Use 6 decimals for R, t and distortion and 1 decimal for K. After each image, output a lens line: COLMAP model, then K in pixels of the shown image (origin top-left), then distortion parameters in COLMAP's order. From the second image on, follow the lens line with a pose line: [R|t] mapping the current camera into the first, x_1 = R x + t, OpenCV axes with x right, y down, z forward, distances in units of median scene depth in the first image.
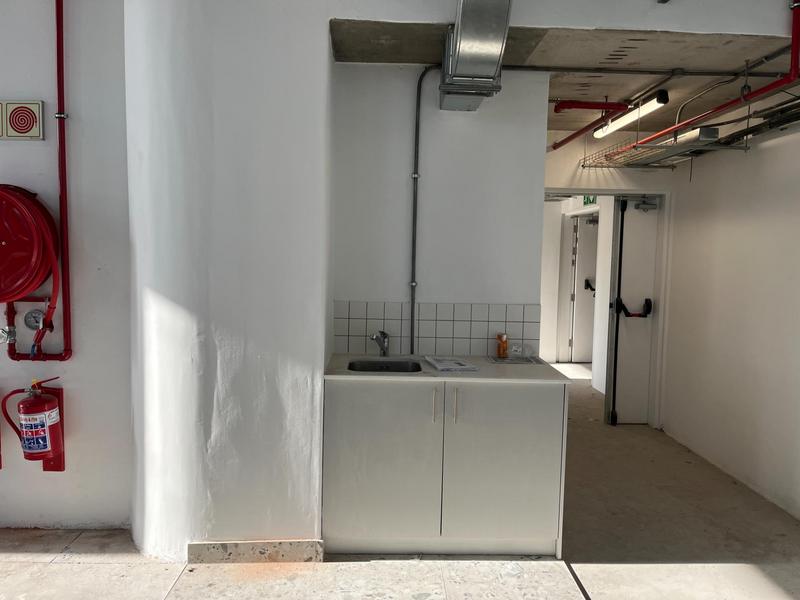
lens RADIAL K [[602.3, 0, 399.9], [0, 602.3, 301.8], [0, 0, 1]] dist [0.053400, -0.078406]
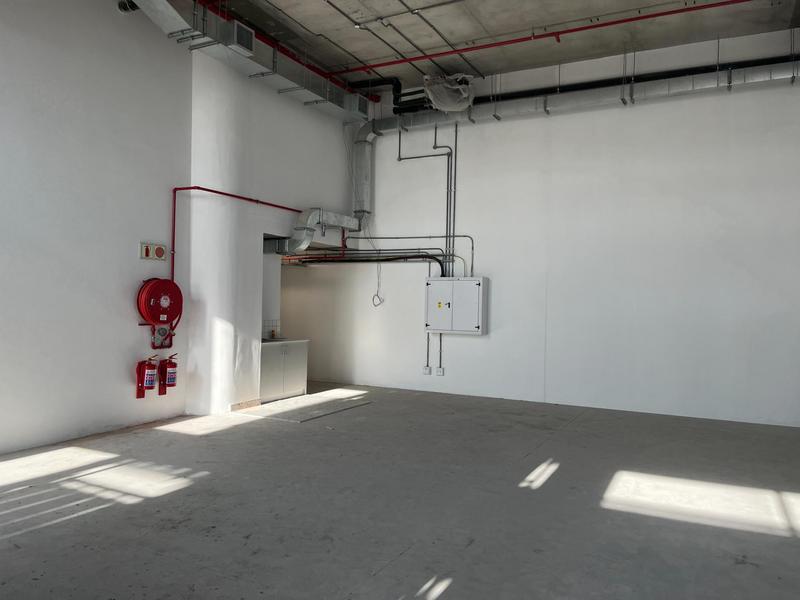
lens RADIAL K [[602.3, 0, 399.6], [0, 602.3, 299.8], [0, 0, 1]] dist [0.053400, -0.078406]
pose [[0.478739, -0.006790, 0.877931, -2.469113], [0.069770, 0.997102, -0.030334, 0.044036], [-0.875180, 0.075775, 0.477826, -1.107911]]
